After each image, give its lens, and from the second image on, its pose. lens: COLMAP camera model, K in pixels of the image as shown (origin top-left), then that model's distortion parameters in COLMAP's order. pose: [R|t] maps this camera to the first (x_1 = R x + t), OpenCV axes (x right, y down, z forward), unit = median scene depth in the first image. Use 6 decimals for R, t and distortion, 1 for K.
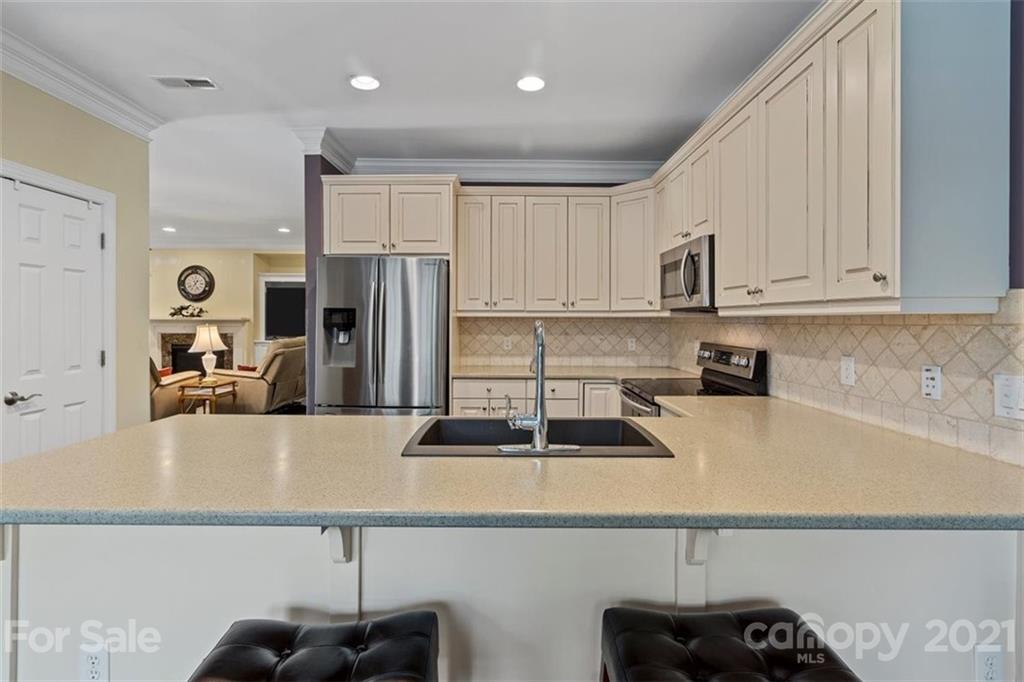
lens RADIAL K [[477.3, 0, 509.6], [0, 477.3, 329.9], [0, 0, 1]] dist [0.002094, 0.000294]
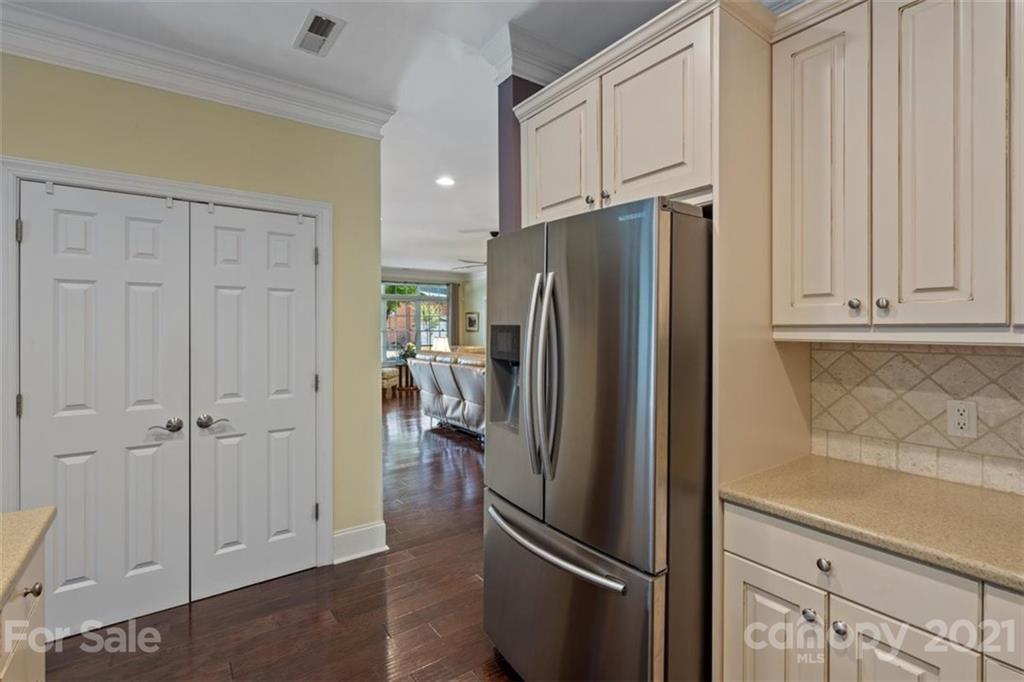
lens RADIAL K [[477.3, 0, 509.6], [0, 477.3, 329.9], [0, 0, 1]] dist [0.002094, 0.000294]
pose [[0.588774, 0.001209, -0.808296, 0.099067], [-0.014625, 0.999851, -0.009157, -0.033706], [0.808165, 0.017213, 0.588705, 0.641177]]
